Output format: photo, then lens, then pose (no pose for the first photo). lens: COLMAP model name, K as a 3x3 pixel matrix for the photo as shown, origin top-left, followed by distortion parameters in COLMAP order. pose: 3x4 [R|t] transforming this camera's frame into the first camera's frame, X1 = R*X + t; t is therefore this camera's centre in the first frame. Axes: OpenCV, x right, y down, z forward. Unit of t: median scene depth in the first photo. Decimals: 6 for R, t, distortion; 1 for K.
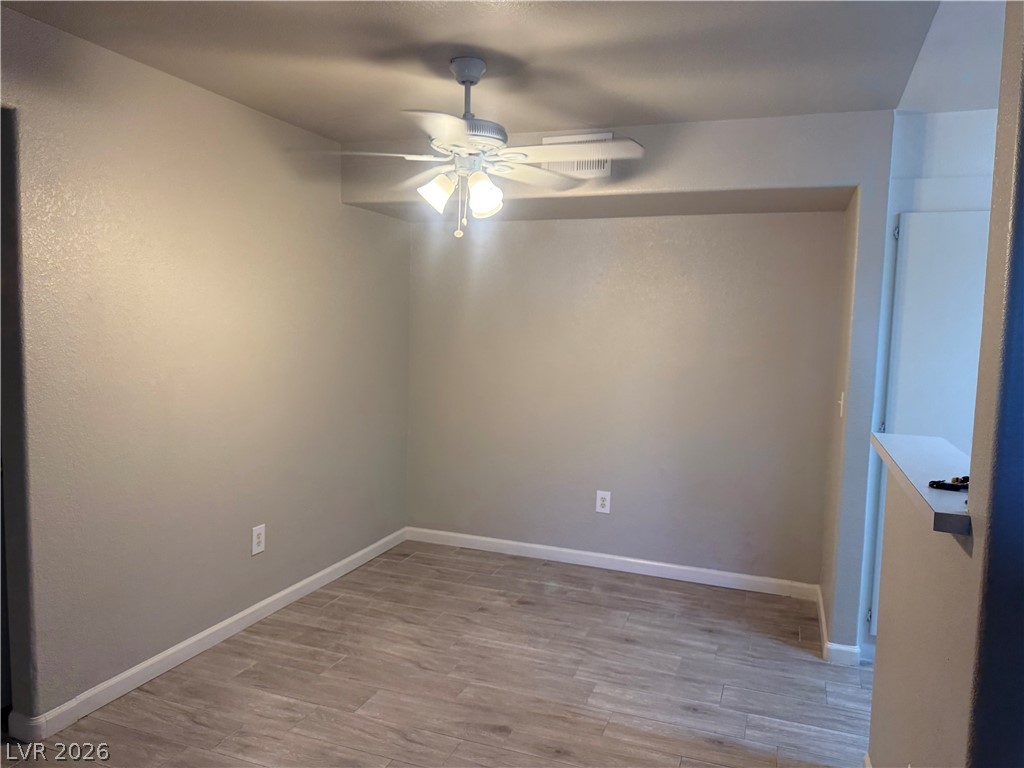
lens RADIAL K [[722.6, 0, 513.5], [0, 722.6, 377.1], [0, 0, 1]] dist [0.082274, -0.110447]
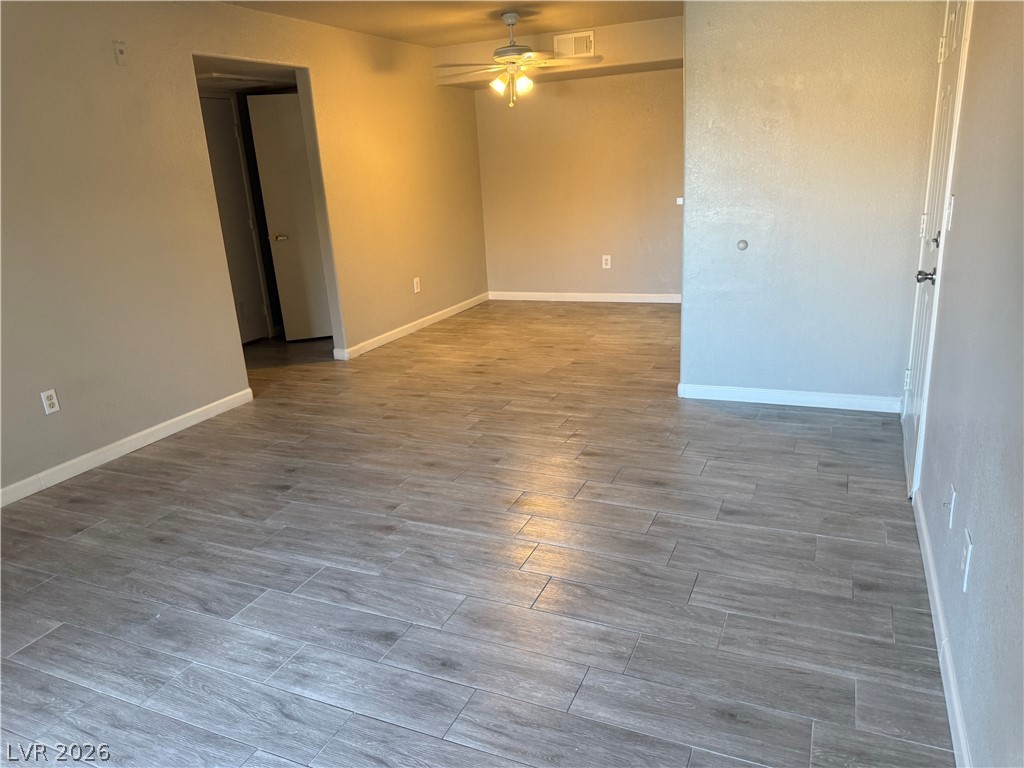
lens RADIAL K [[722.6, 0, 507.4], [0, 722.6, 382.8], [0, 0, 1]] dist [0.082274, -0.110447]
pose [[0.994581, -0.063878, -0.082029, 0.023501], [0.080180, 0.973527, 0.214046, 0.093225], [0.066185, -0.219463, 0.973373, -0.927936]]
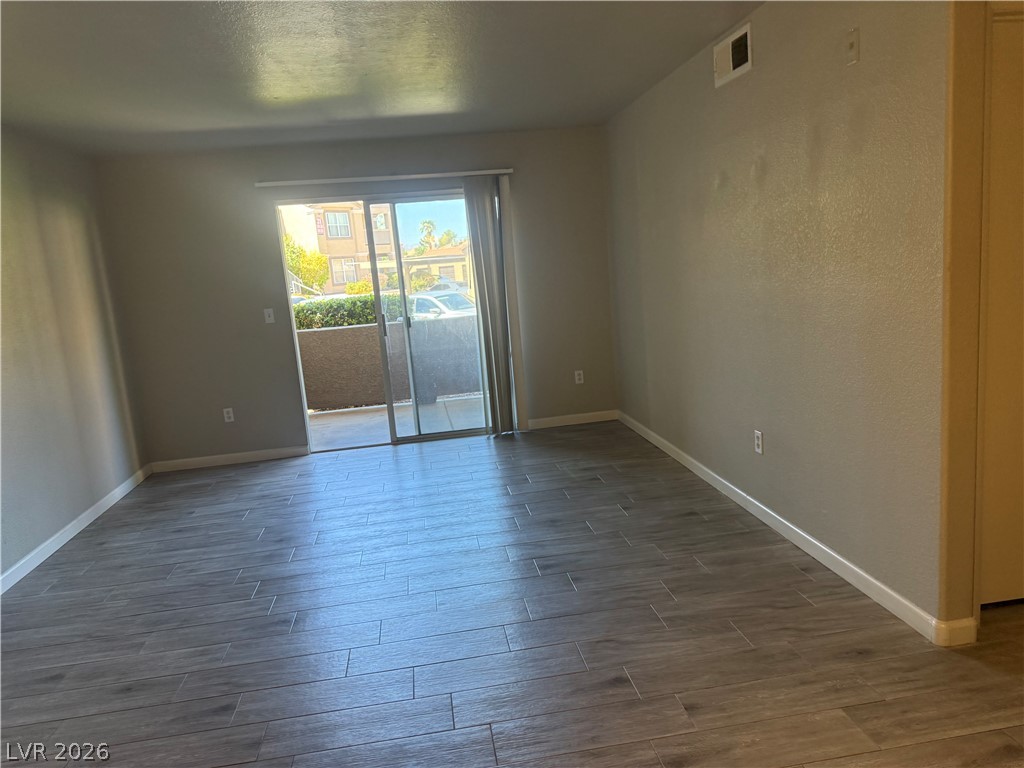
lens RADIAL K [[722.6, 0, 506.6], [0, 722.6, 386.8], [0, 0, 1]] dist [0.082274, -0.110447]
pose [[-0.877507, 0.127530, -0.462297, 0.102007], [0.027022, 0.975610, 0.217844, -0.039361], [0.478803, 0.178667, -0.859550, 0.871085]]
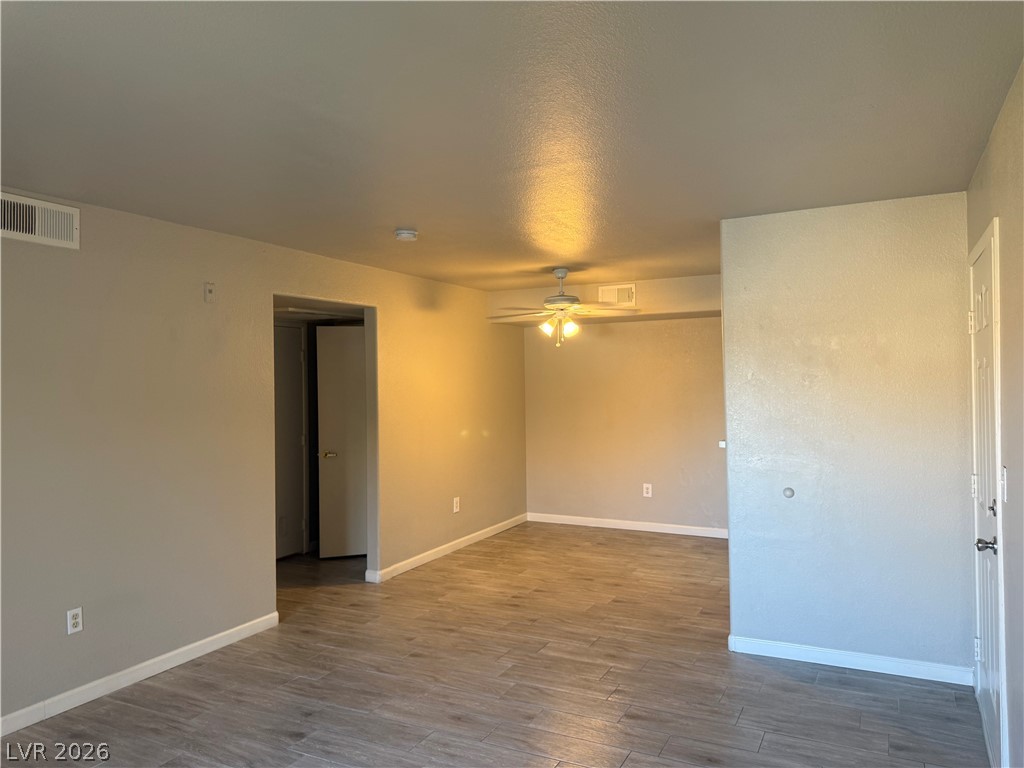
lens RADIAL K [[722.6, 0, 512.7], [0, 722.6, 372.7], [0, 0, 1]] dist [0.082274, -0.110447]
pose [[0.993110, -0.042297, -0.109286, 0.015752], [0.032809, 0.995650, -0.087201, 0.054402], [0.112499, 0.083015, 0.990178, -0.927556]]
